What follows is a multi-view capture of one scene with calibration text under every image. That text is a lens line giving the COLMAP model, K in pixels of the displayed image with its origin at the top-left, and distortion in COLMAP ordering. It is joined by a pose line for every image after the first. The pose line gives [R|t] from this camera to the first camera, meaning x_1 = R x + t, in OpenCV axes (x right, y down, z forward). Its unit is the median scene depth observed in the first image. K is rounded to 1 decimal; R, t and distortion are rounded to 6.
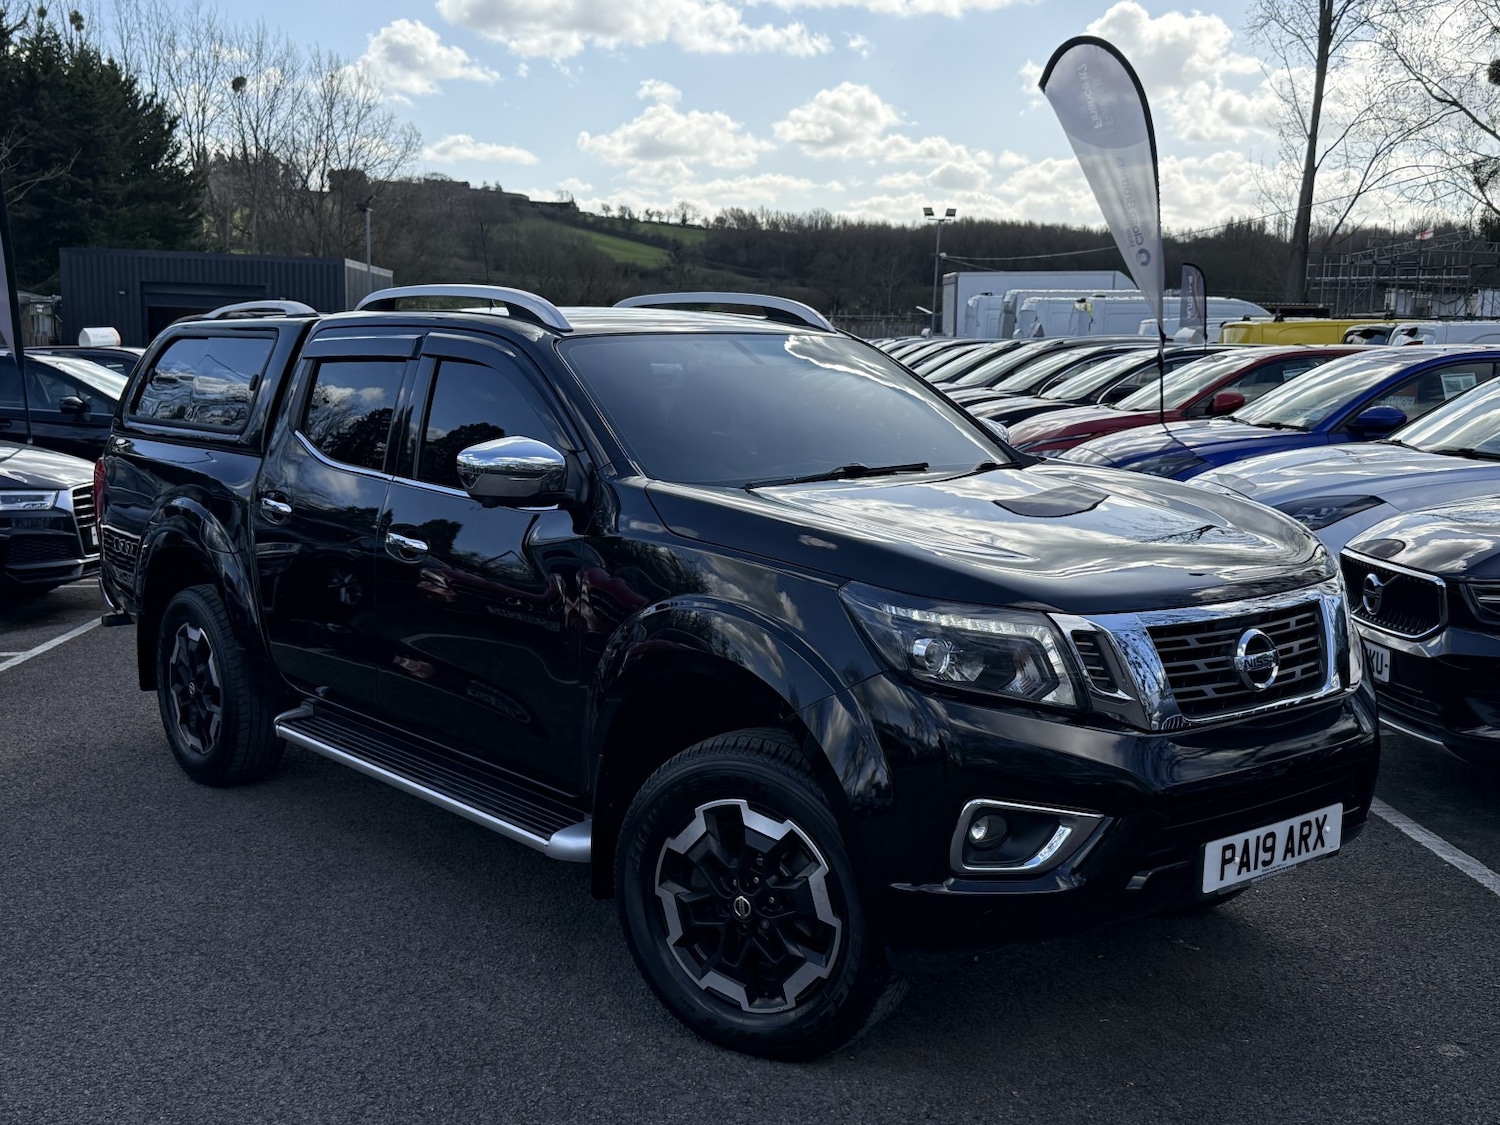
lens RADIAL K [[1658.7, 0, 747.8], [0, 1658.7, 539.7], [0, 0, 1]] dist [0.169705, -0.356037]
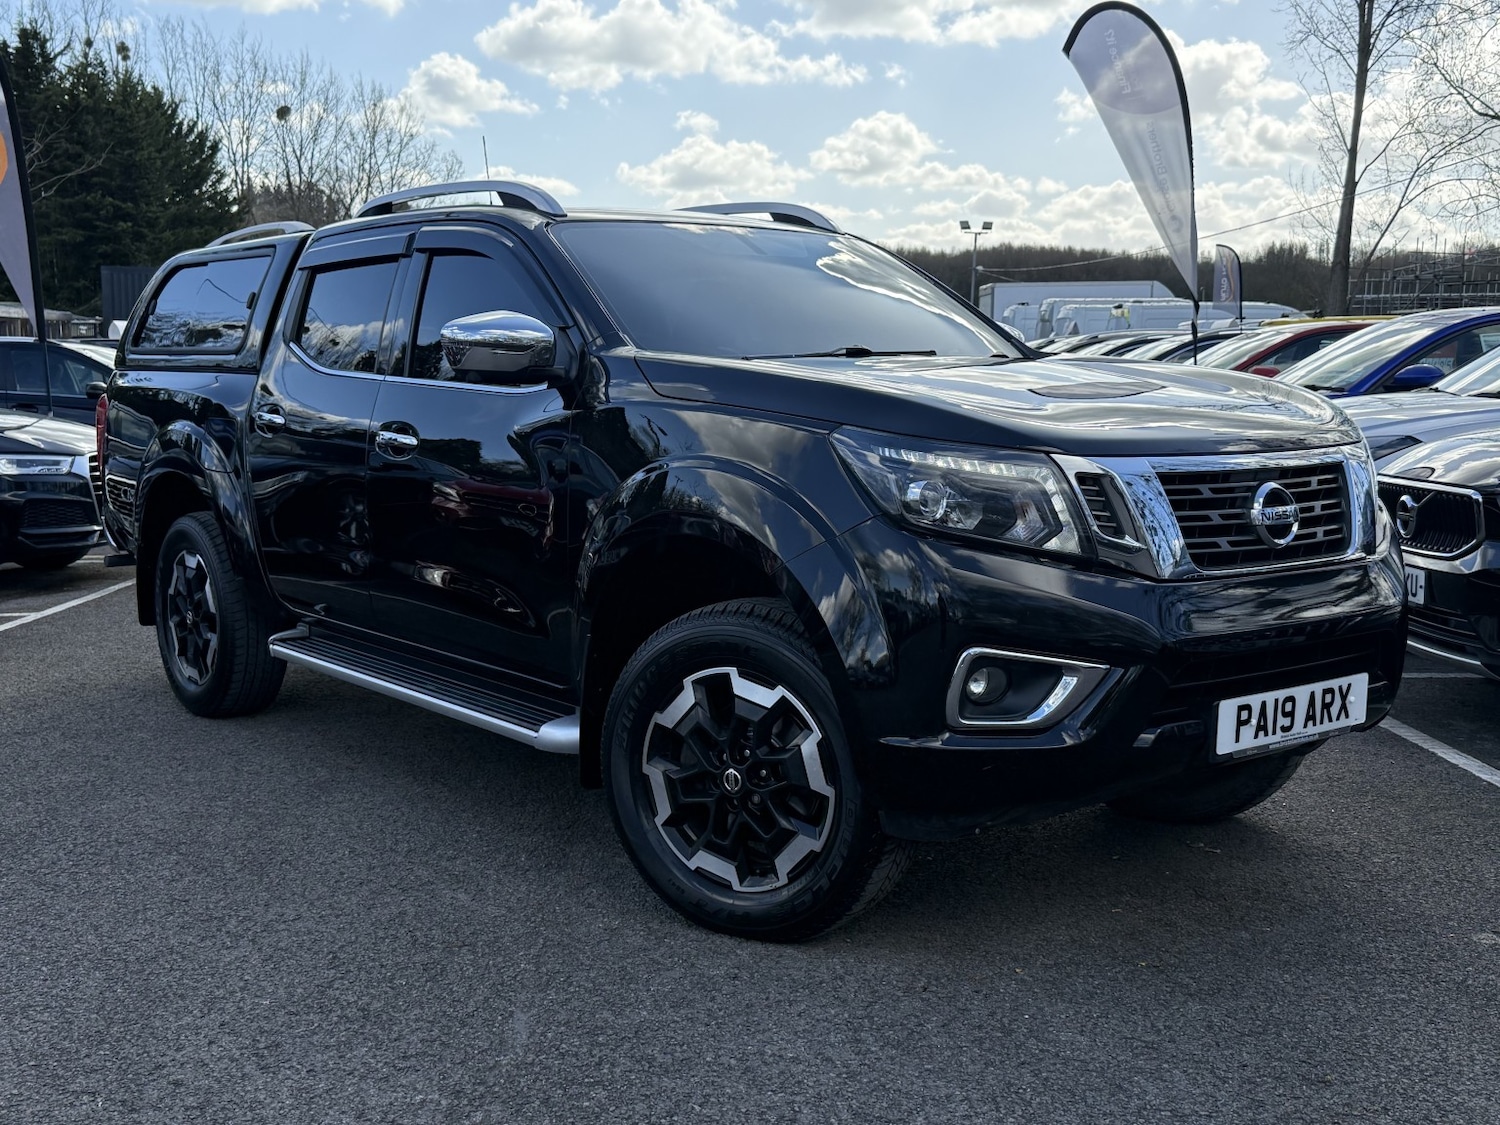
lens RADIAL K [[1658.2, 0, 754.1], [0, 1658.2, 538.3], [0, 0, 1]] dist [0.165635, -0.335843]
pose [[0.999797, -0.001733, -0.020070, 0.017095], [0.001398, 0.999860, -0.016658, 0.058860], [0.020096, 0.016627, 0.999660, 0.029732]]
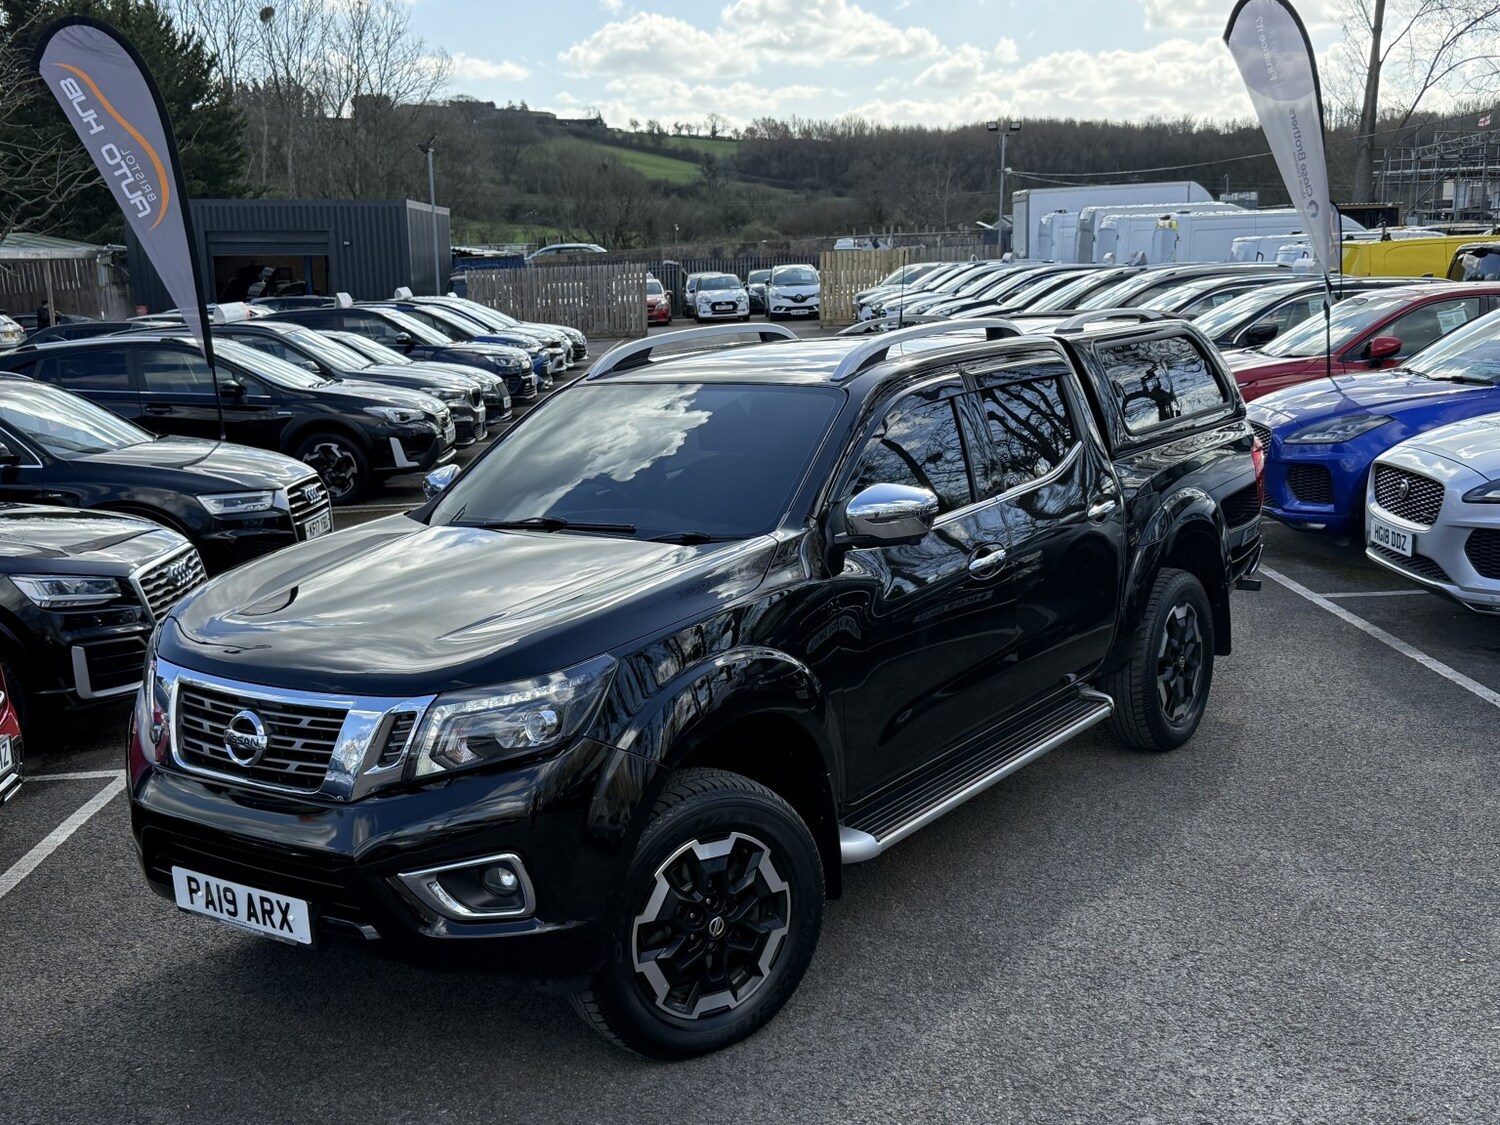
lens RADIAL K [[1662.6, 0, 764.8], [0, 1662.6, 563.1], [0, 0, 1]] dist [0.128574, -0.231930]
pose [[0.999152, -0.036990, -0.018086, -0.147589], [0.038067, 0.997261, 0.063409, -0.062273], [0.015691, -0.064043, 0.997824, -0.039960]]
